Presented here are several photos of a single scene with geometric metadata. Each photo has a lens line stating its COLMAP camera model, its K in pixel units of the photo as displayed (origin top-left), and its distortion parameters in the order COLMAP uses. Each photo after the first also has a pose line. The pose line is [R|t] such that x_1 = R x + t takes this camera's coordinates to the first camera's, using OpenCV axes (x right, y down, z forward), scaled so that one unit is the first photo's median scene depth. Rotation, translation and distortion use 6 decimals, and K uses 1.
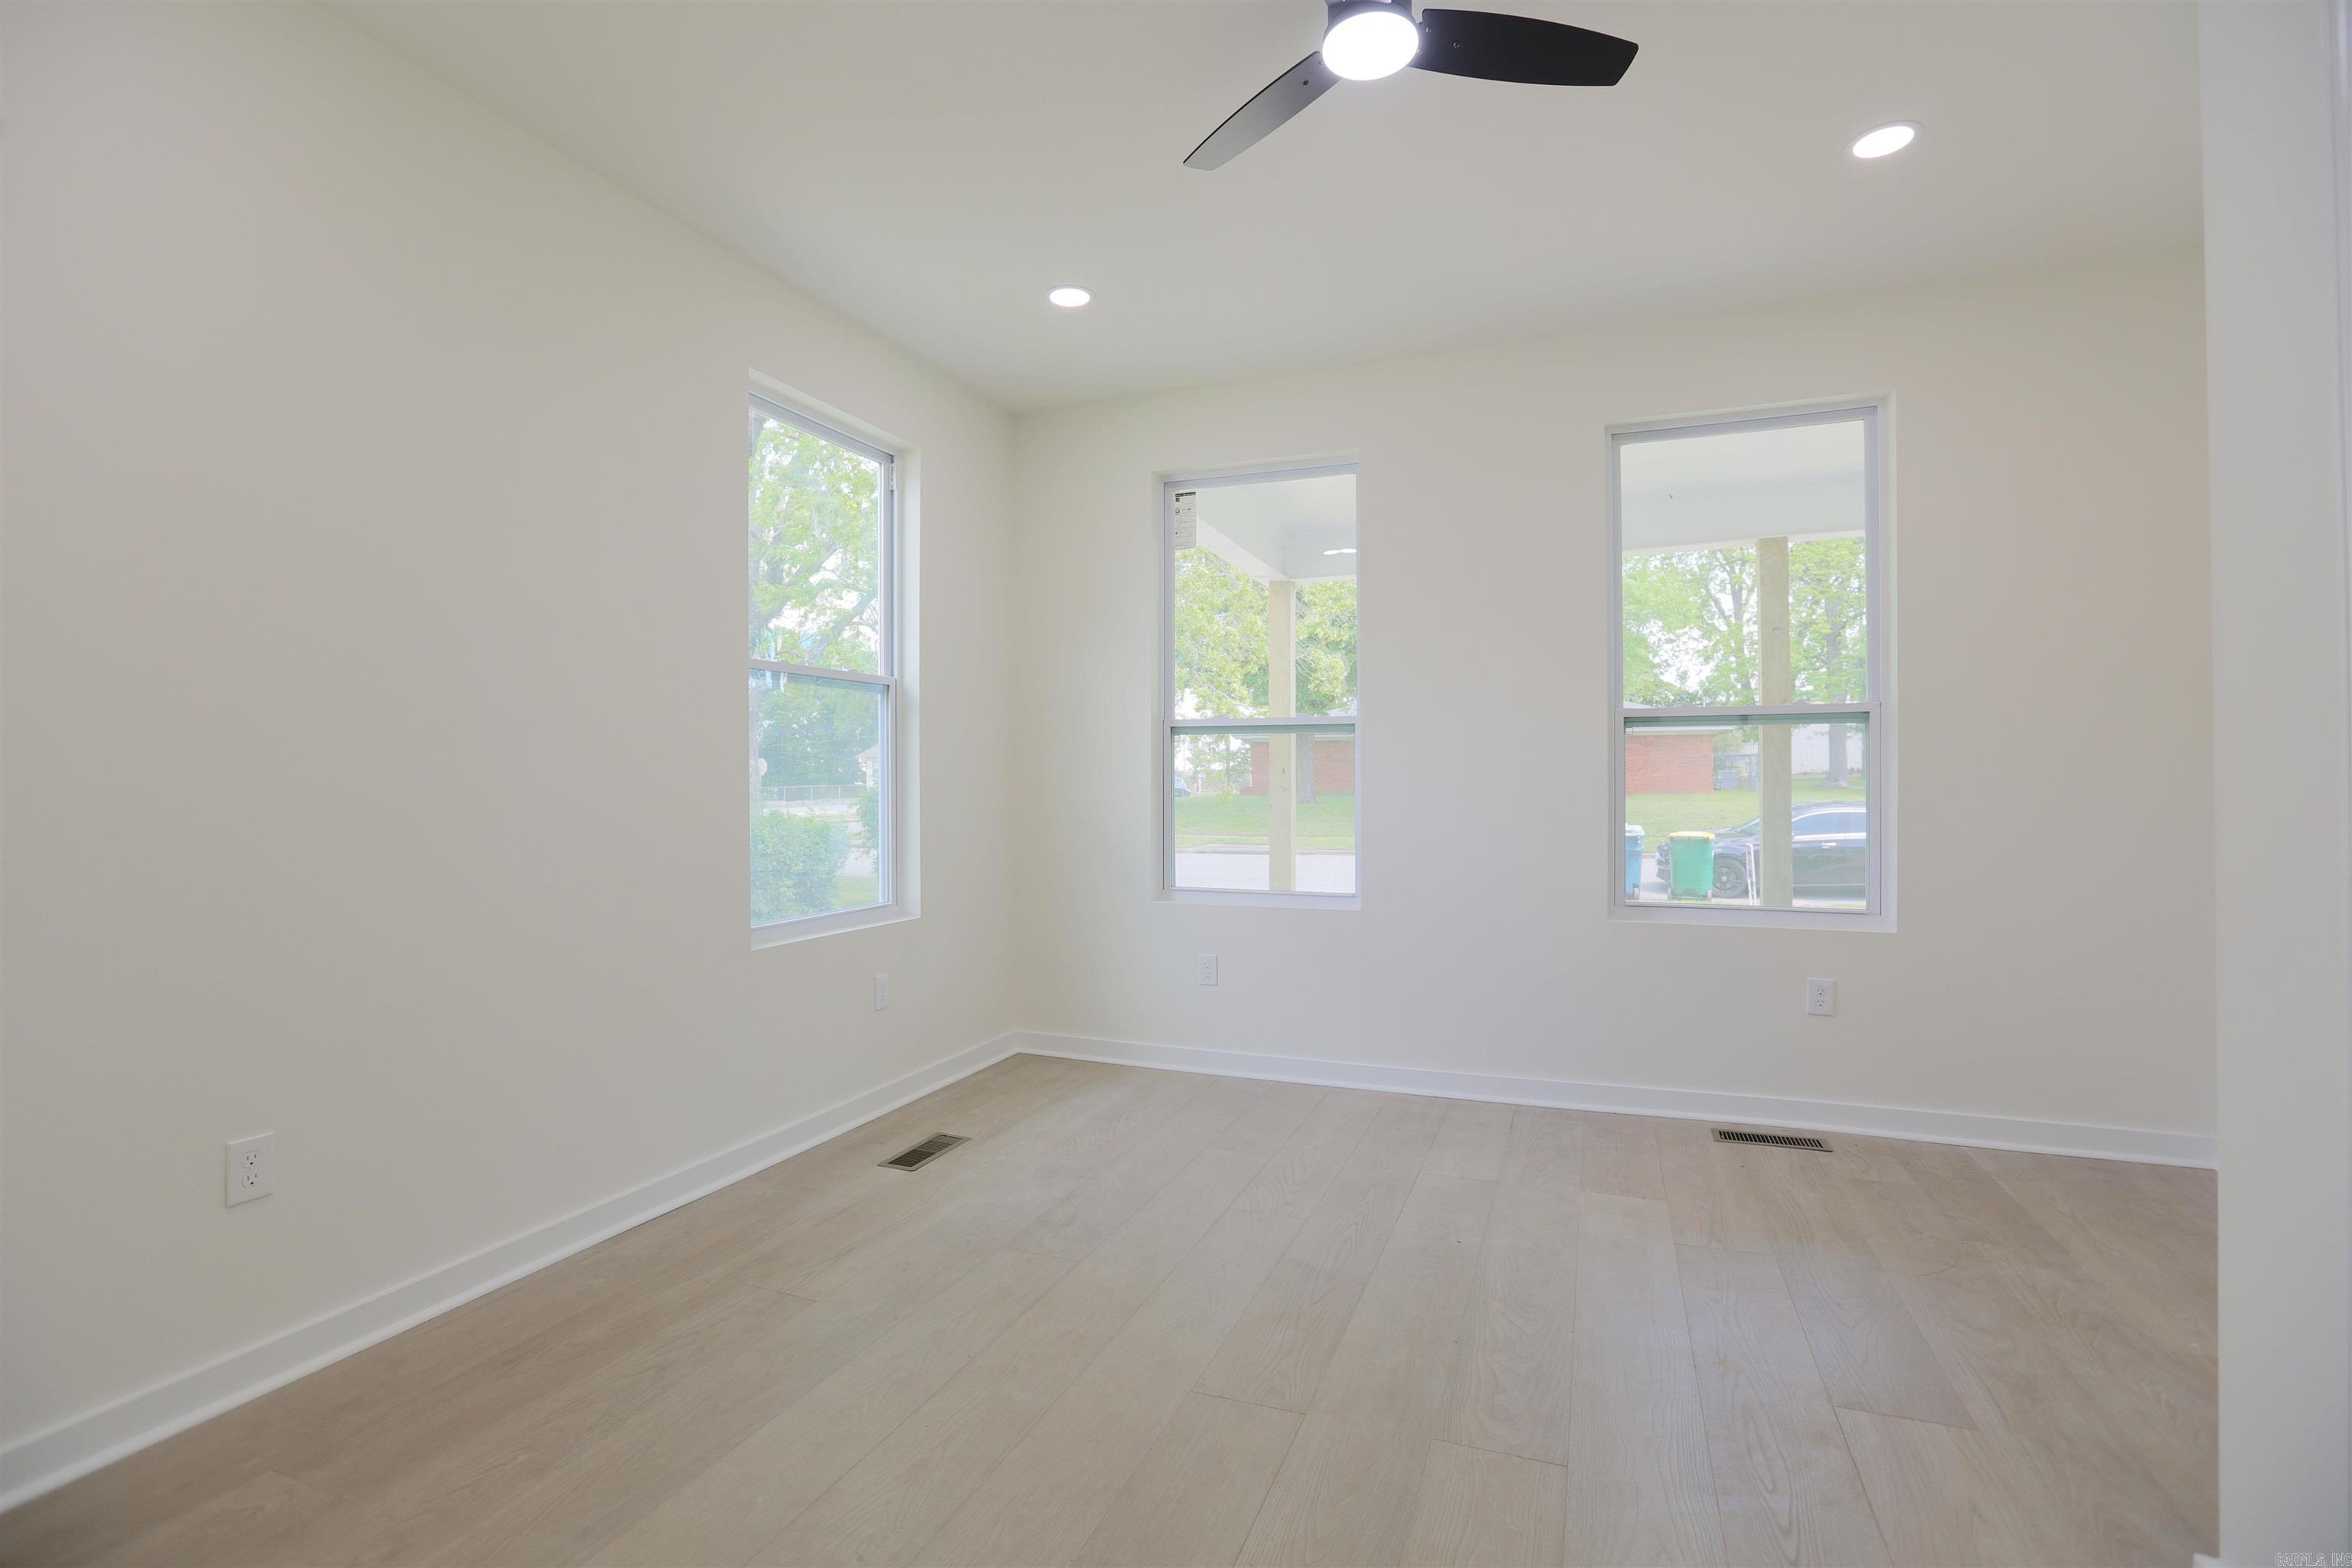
lens RADIAL K [[1060.9, 0, 1172.1], [0, 1060.9, 792.0], [0, 0, 1]] dist [-0.031814, 0.004631]
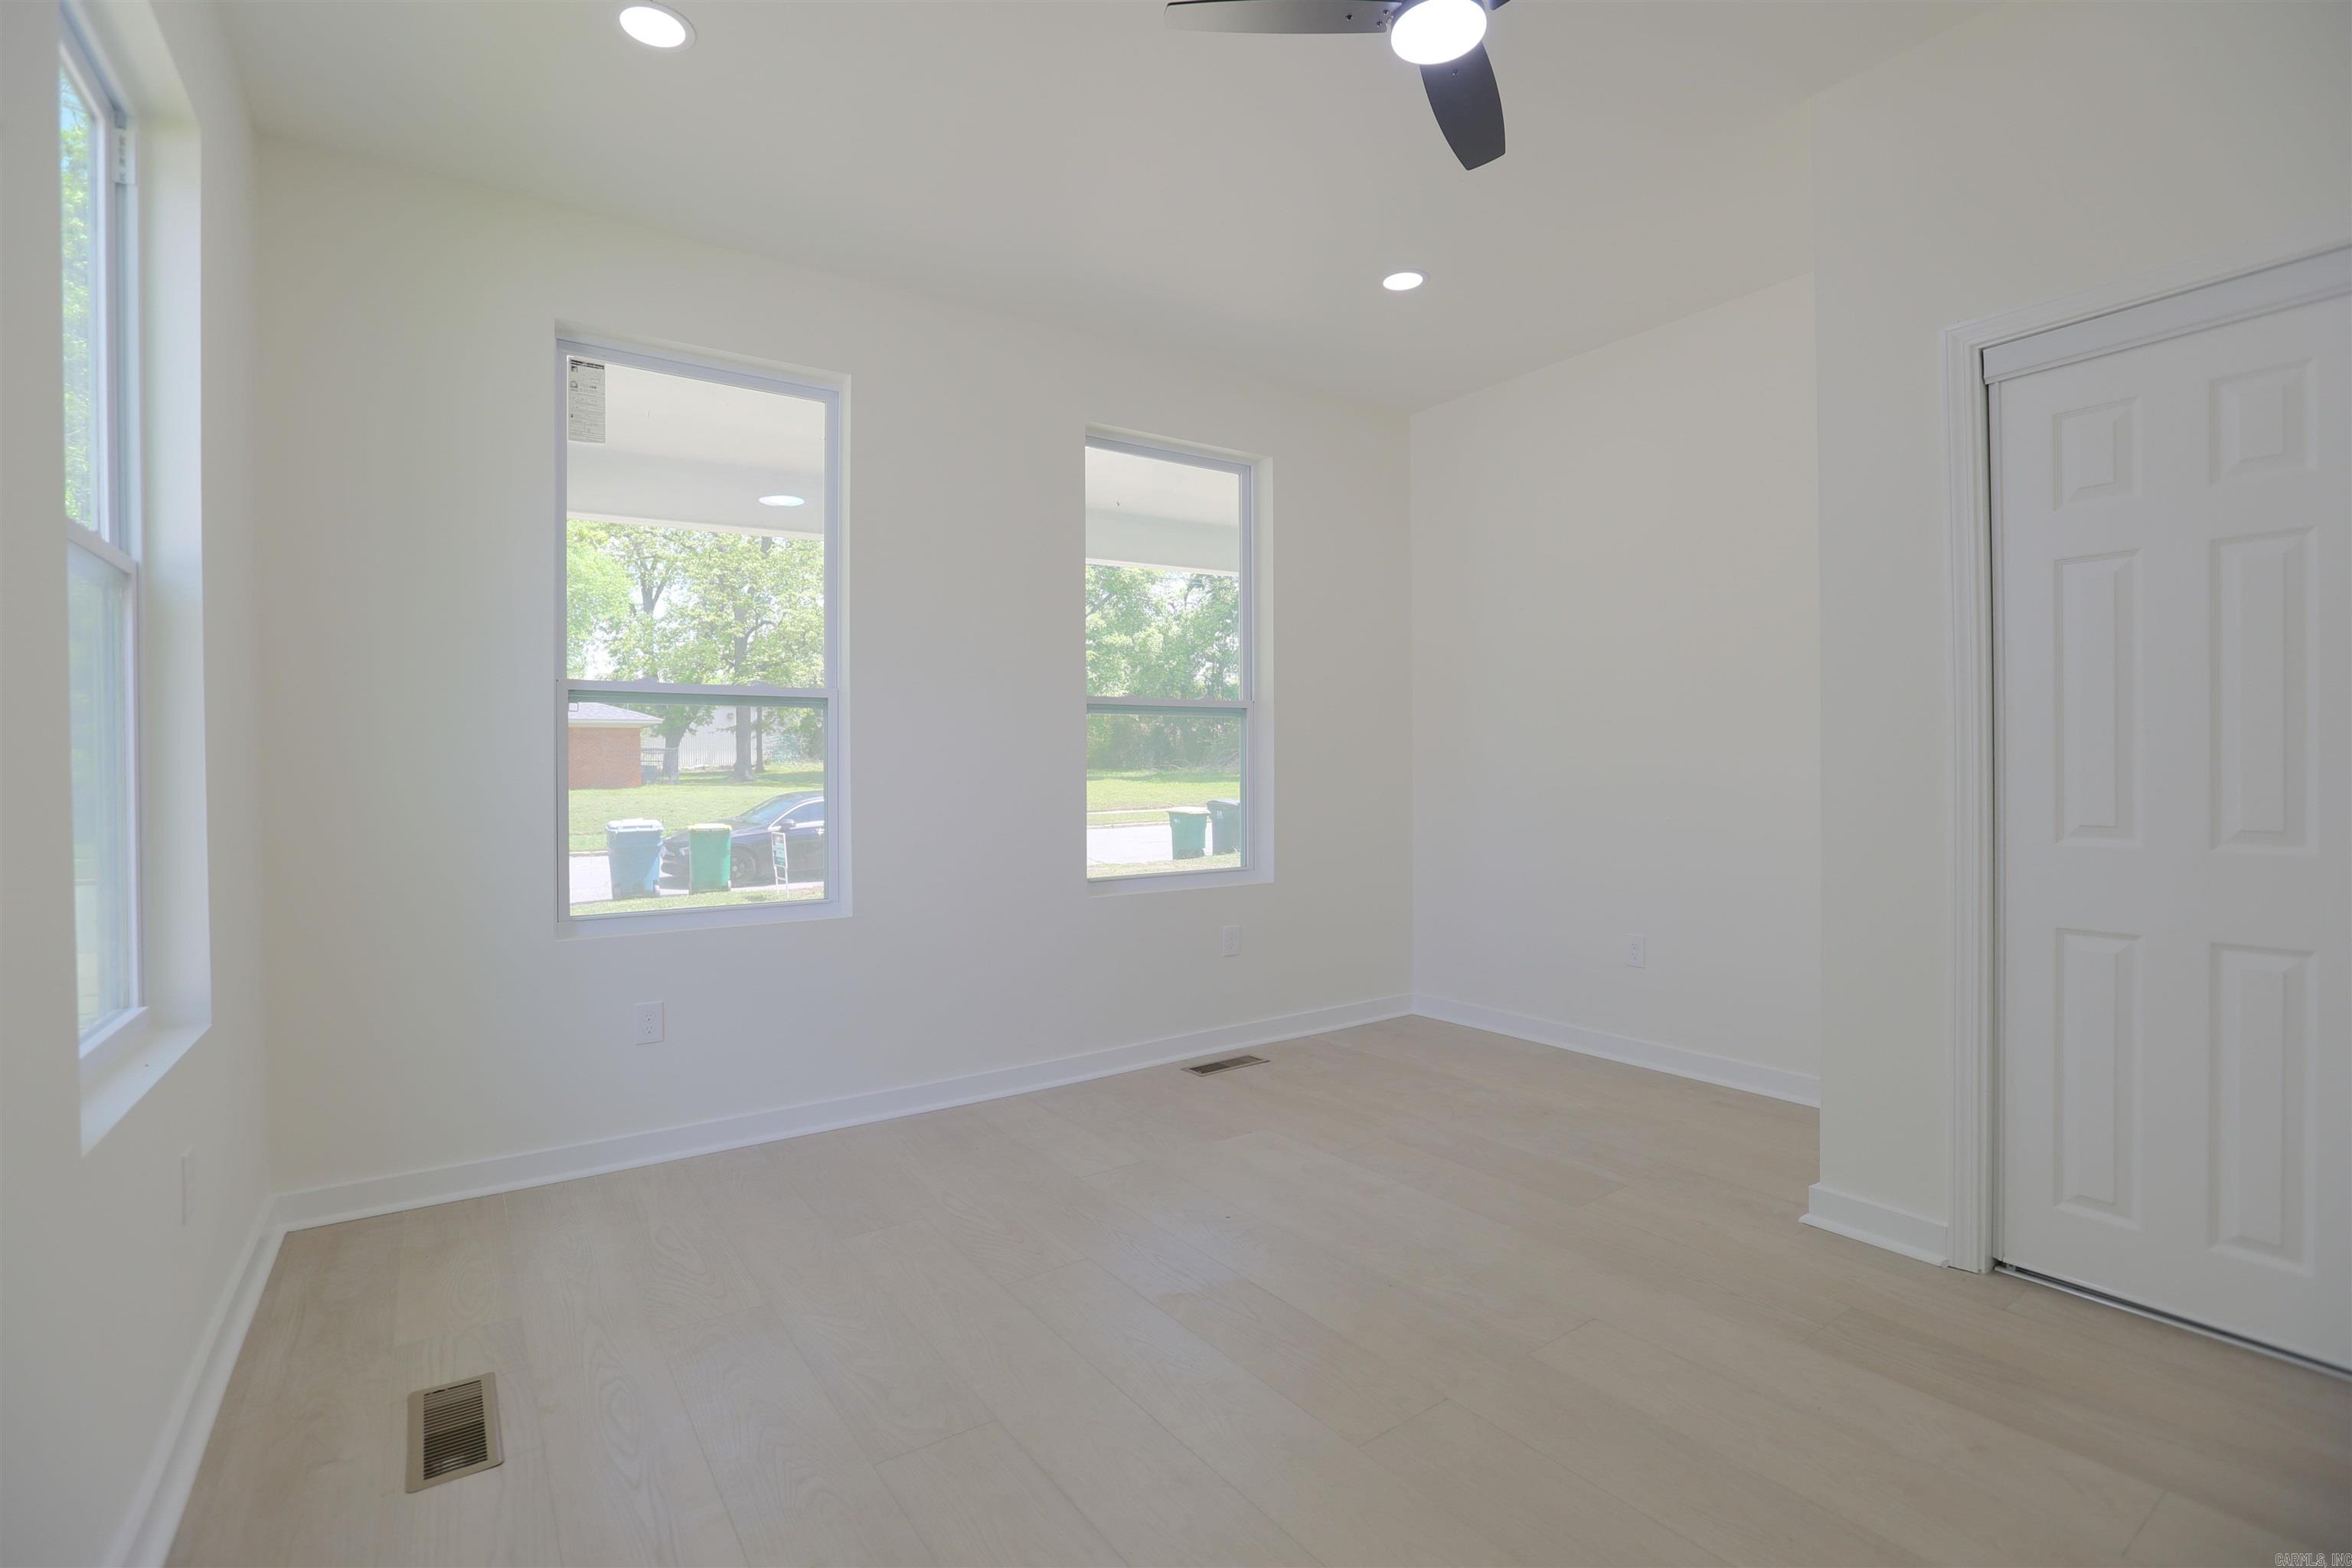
lens RADIAL K [[1060.9, 0, 1187.4], [0, 1060.9, 771.9], [0, 0, 1]] dist [-0.031814, 0.004631]
pose [[0.567160, -0.005023, 0.823592, -0.402147], [0.016063, 0.999859, -0.004964, 0.004799], [-0.823451, 0.016045, 0.567161, 0.320126]]
